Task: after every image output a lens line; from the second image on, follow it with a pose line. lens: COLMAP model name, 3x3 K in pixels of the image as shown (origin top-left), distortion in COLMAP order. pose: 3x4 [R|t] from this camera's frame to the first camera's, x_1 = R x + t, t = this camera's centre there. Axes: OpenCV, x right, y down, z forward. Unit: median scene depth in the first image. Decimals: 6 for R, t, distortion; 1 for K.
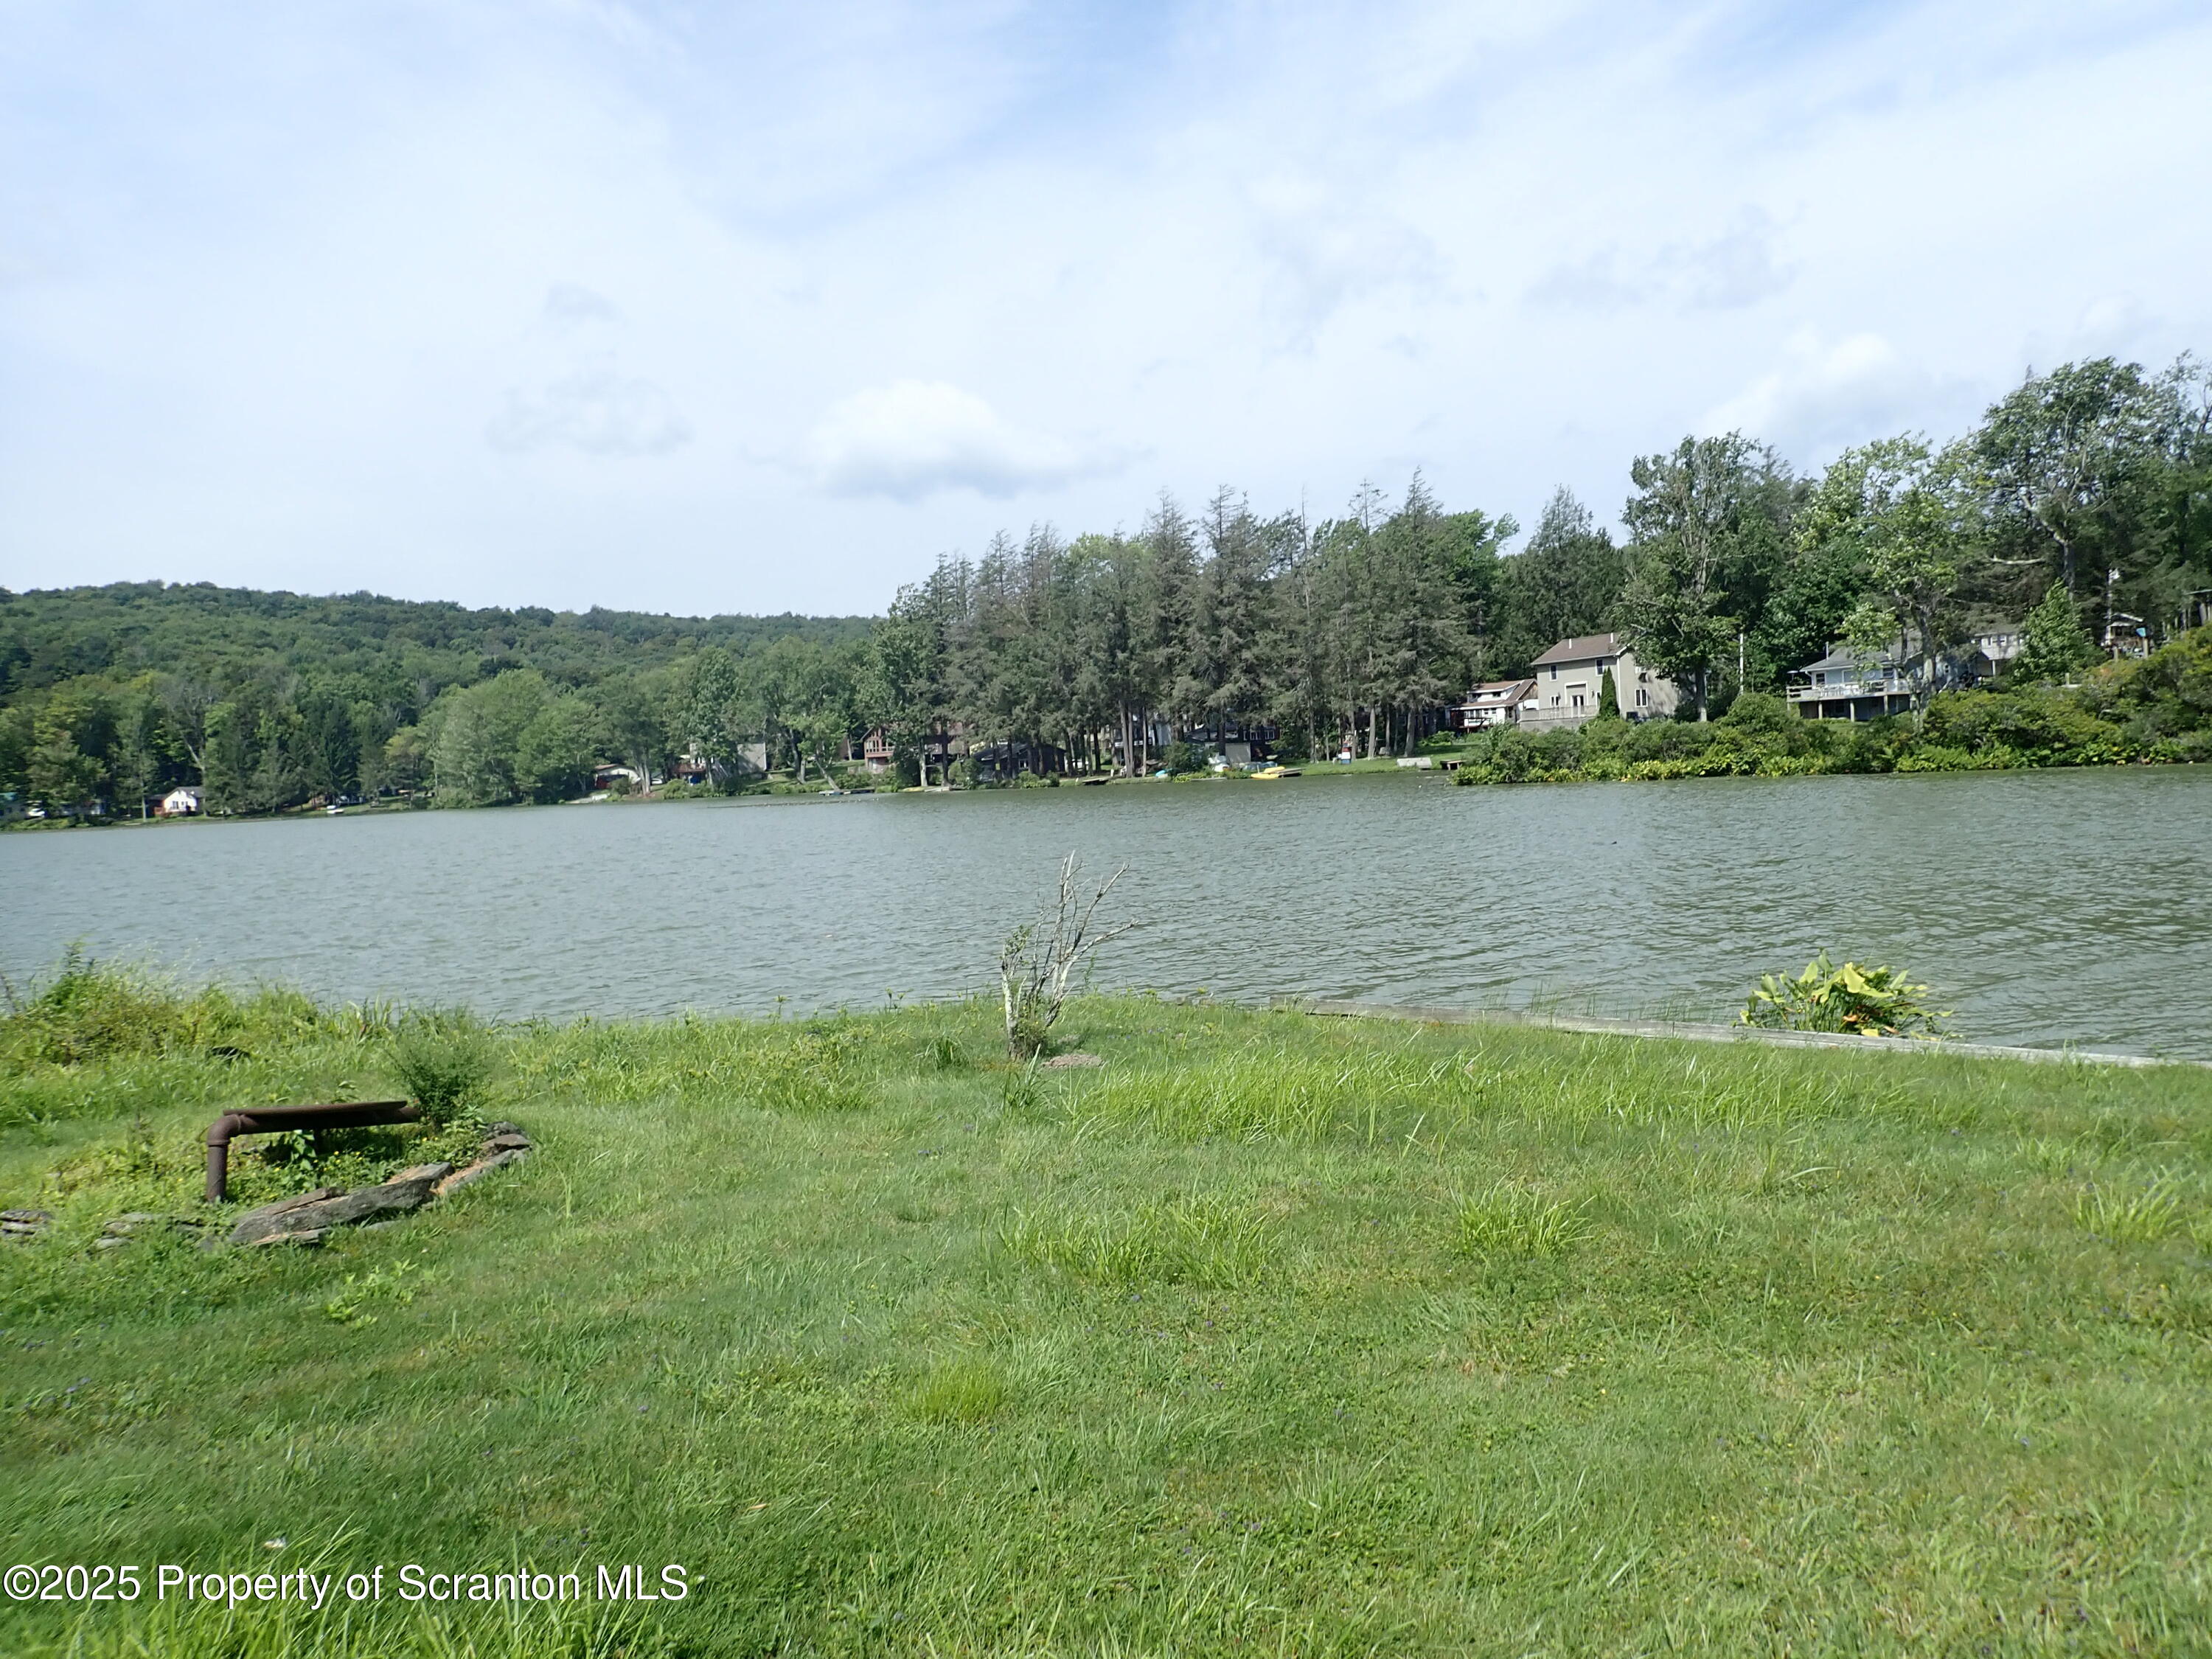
lens RADIAL K [[1637.9, 0, 1106.6], [0, 1637.9, 802.2], [0, 0, 1]] dist [0.002260, 0.000564]
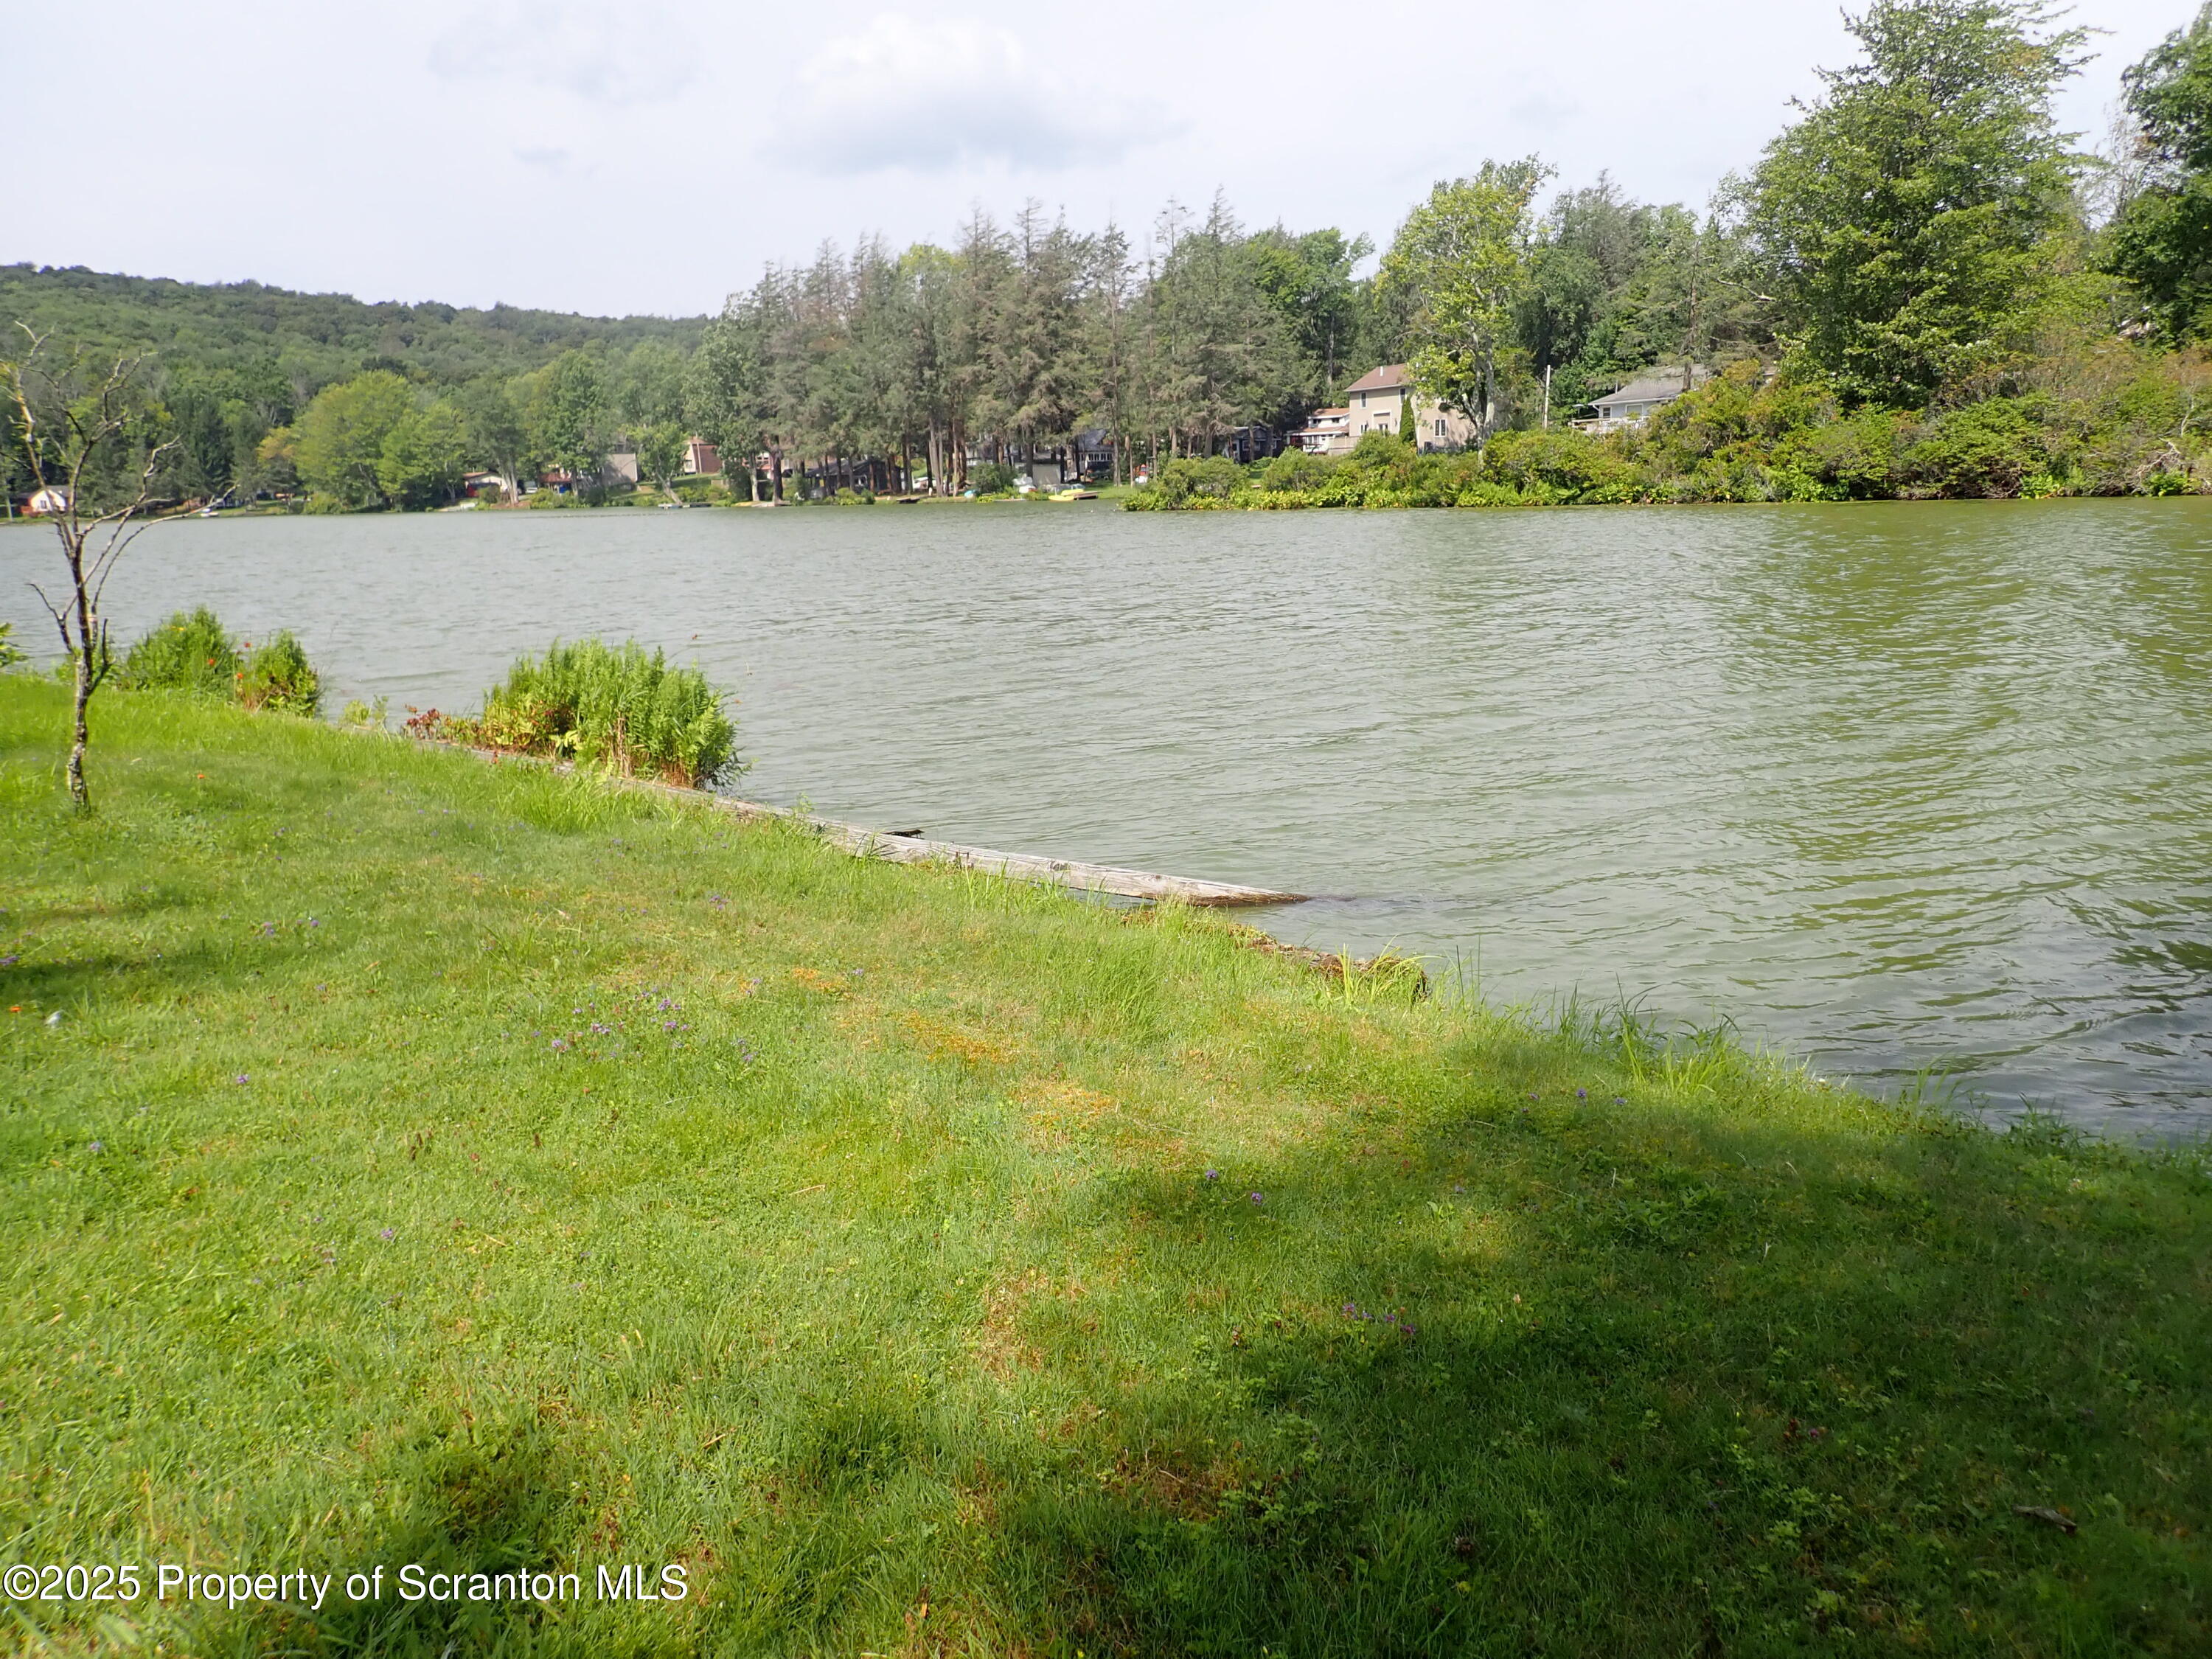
lens RADIAL K [[1634.7, 0, 1110.3], [0, 1634.7, 818.3], [0, 0, 1]] dist [0.002601, 0.000203]
pose [[0.999293, 0.014430, 0.034720, 0.082431], [-0.020384, 0.983864, 0.177753, -0.001242], [-0.031595, -0.178335, 0.983462, -0.034421]]
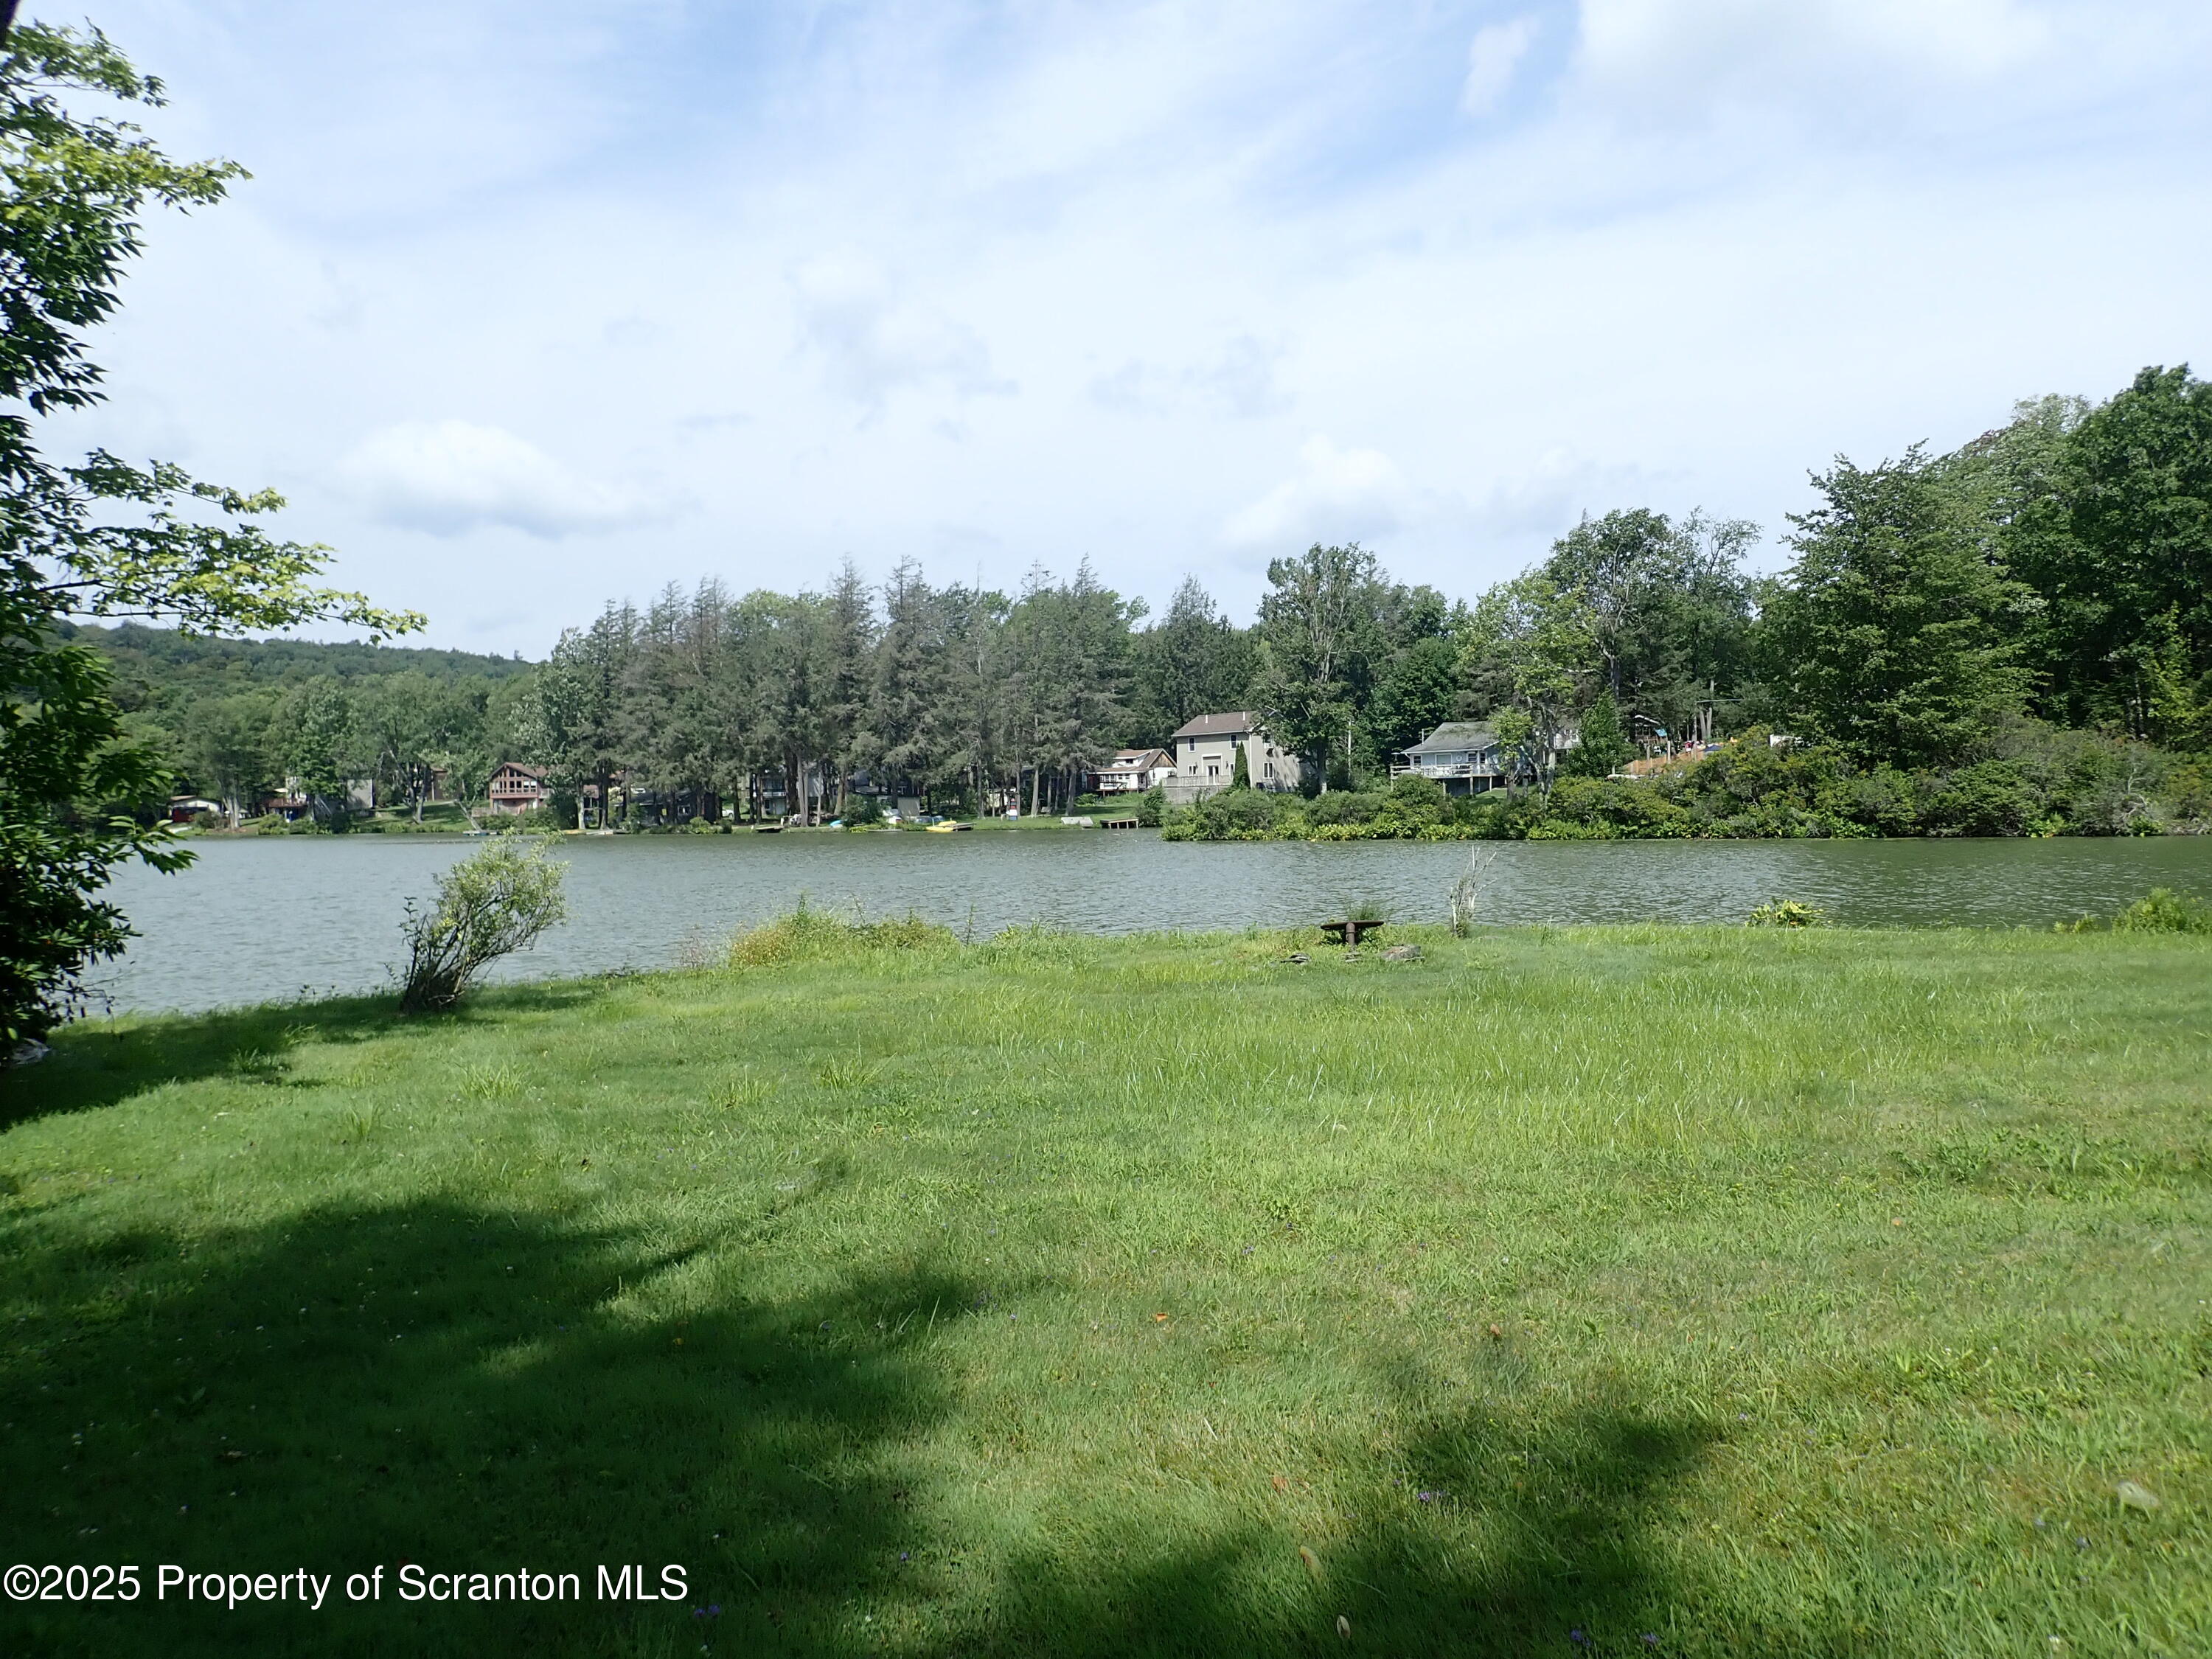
lens RADIAL K [[1634.7, 0, 1110.3], [0, 1634.7, 818.3], [0, 0, 1]] dist [0.002601, 0.000203]
pose [[0.966624, 0.033146, 0.254046, -0.058829], [-0.026793, 0.999237, -0.028427, 0.003794], [-0.254794, 0.020672, 0.966774, -0.055805]]
